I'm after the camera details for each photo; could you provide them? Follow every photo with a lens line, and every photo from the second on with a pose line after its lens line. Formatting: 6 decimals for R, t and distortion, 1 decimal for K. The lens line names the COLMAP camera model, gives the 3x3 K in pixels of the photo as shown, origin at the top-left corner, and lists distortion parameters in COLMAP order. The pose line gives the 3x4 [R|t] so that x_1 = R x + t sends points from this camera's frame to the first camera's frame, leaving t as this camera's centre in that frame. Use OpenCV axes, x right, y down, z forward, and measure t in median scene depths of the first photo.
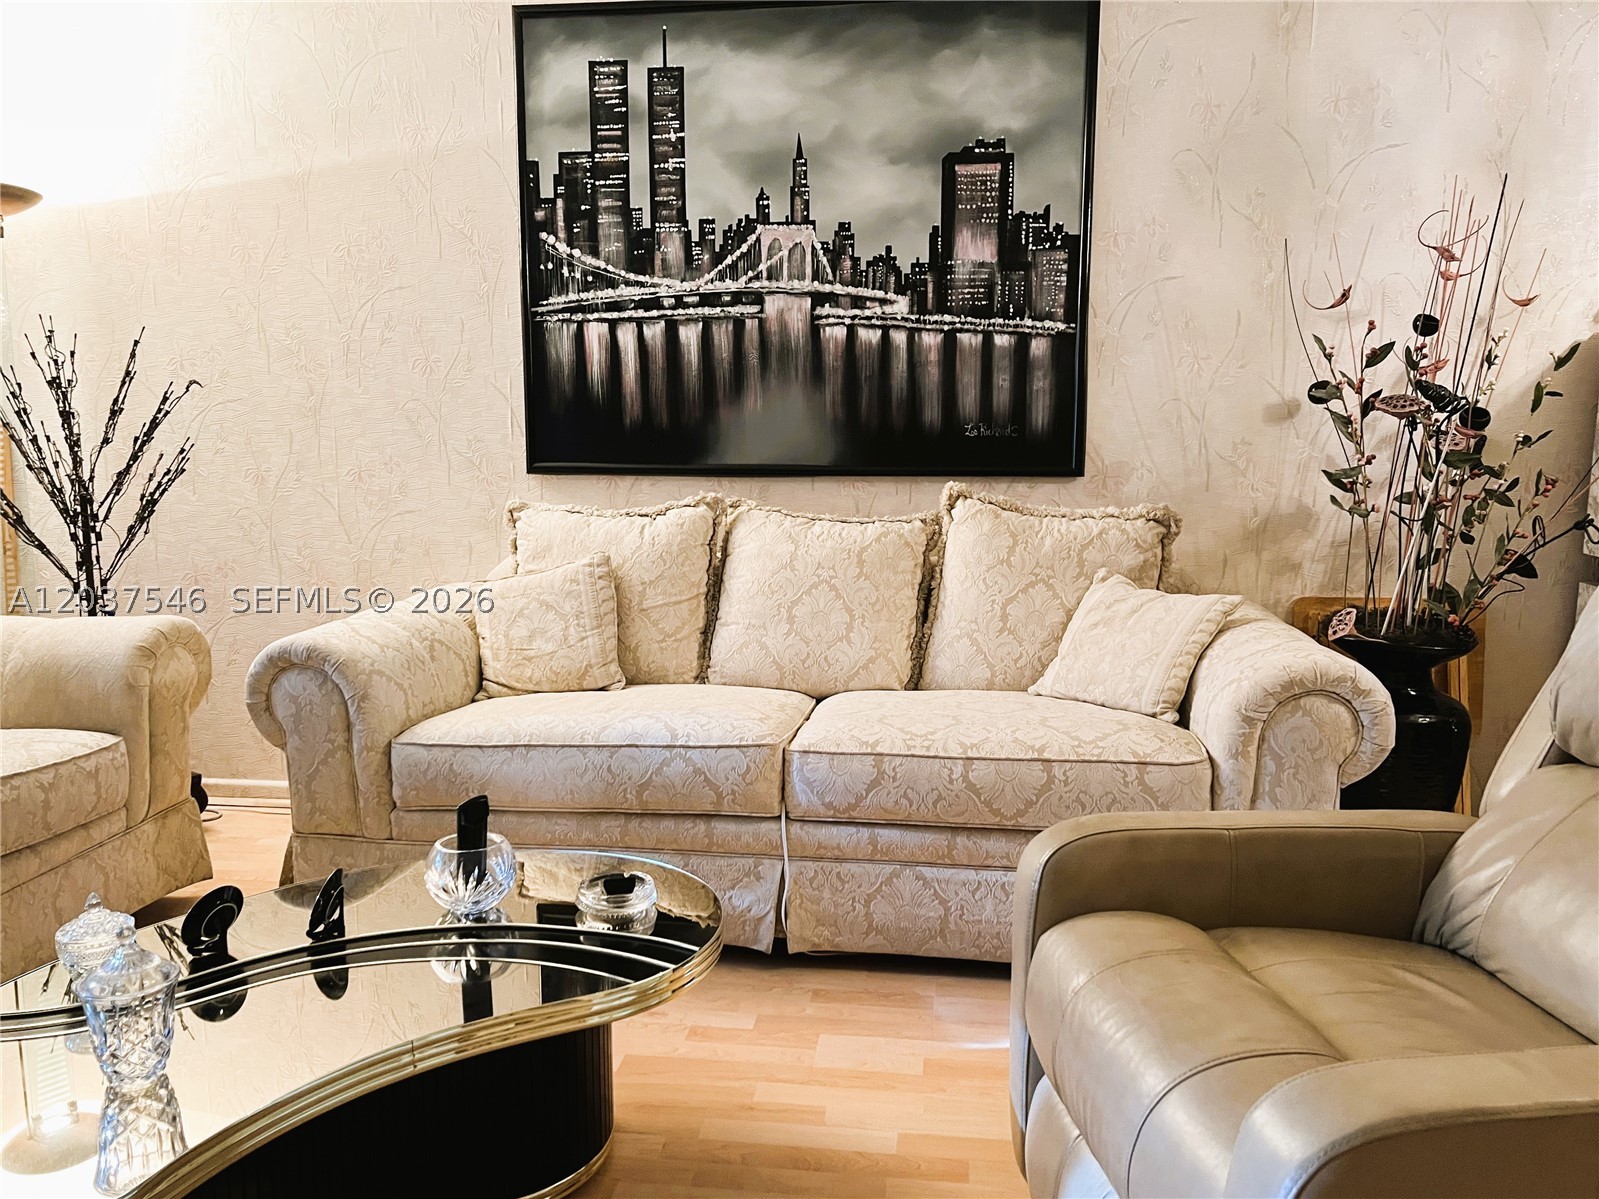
lens RADIAL K [[1260.8, 0, 802.5], [0, 1260.8, 611.9], [0, 0, 1]] dist [0.074740, -0.119722]
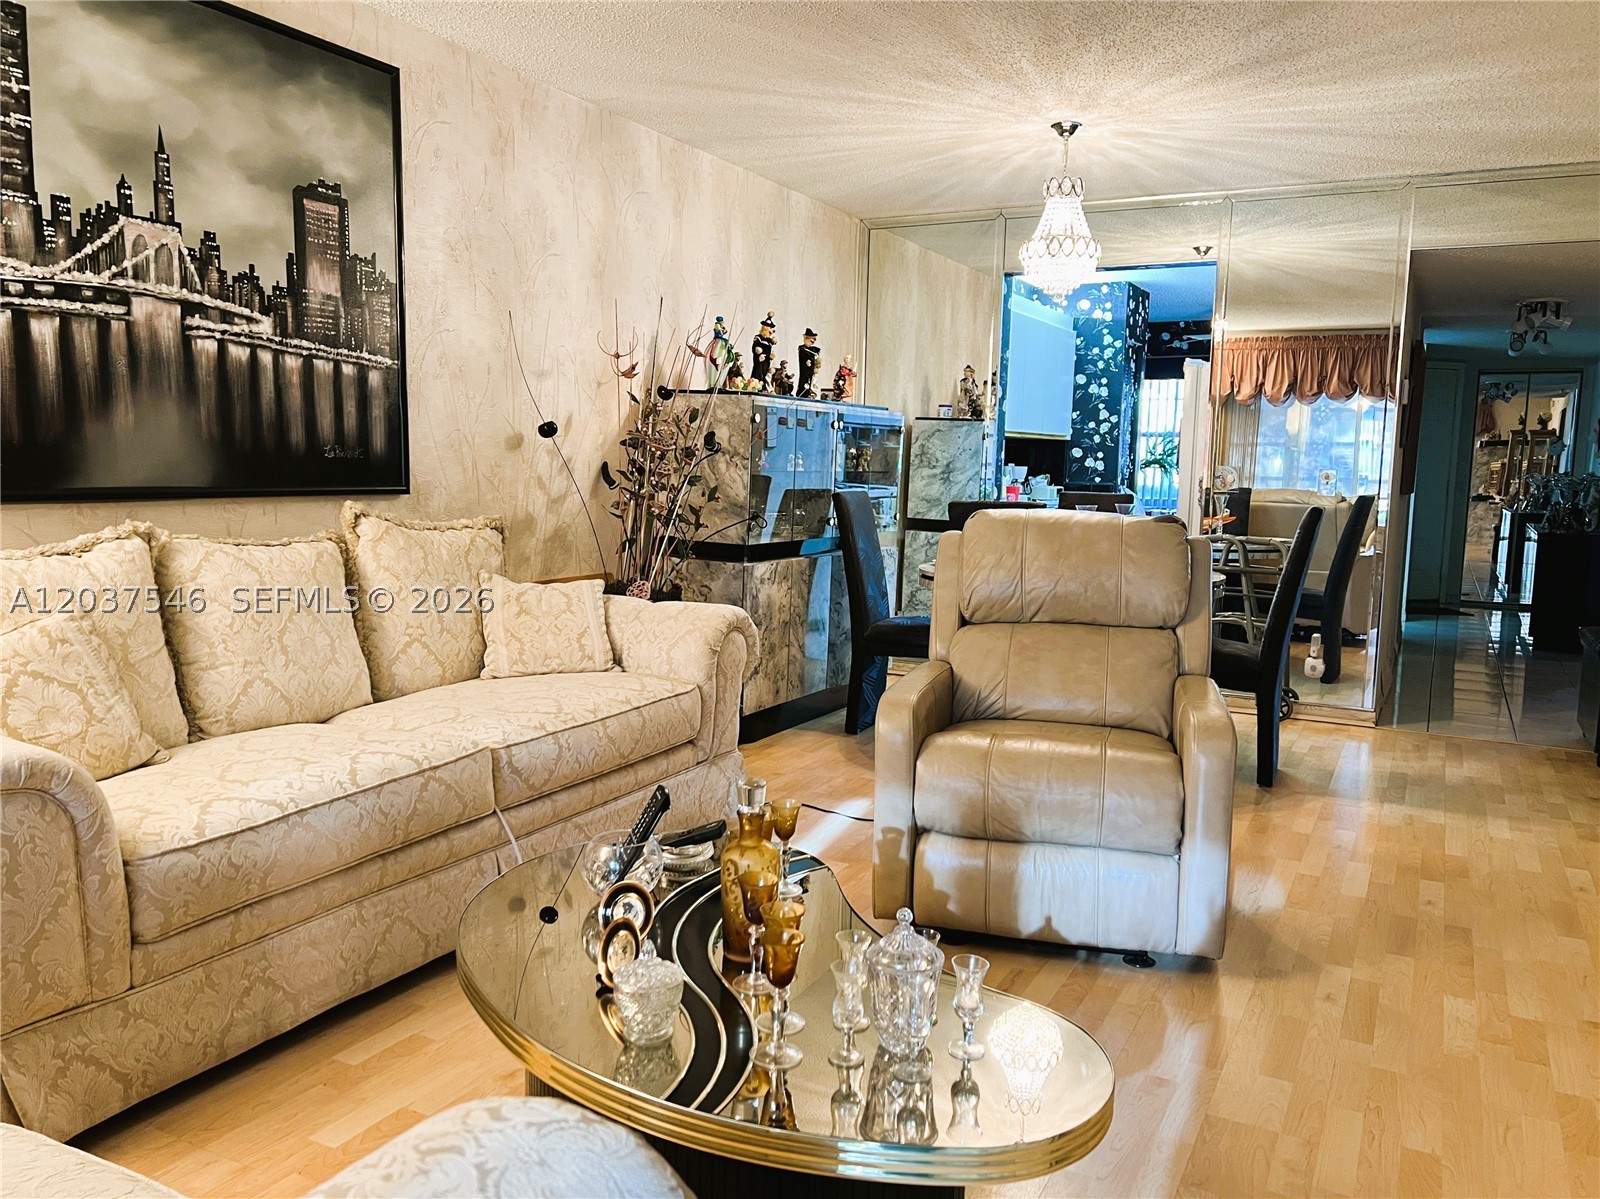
lens RADIAL K [[1226.3, 0, 801.9], [0, 1226.3, 606.4], [0, 0, 1]] dist [0.070786, -0.083387]
pose [[0.335591, -0.108827, 0.935700, -0.713765], [0.110154, 0.991023, 0.075755, -0.050644], [-0.935545, 0.077648, 0.344566, 0.284783]]
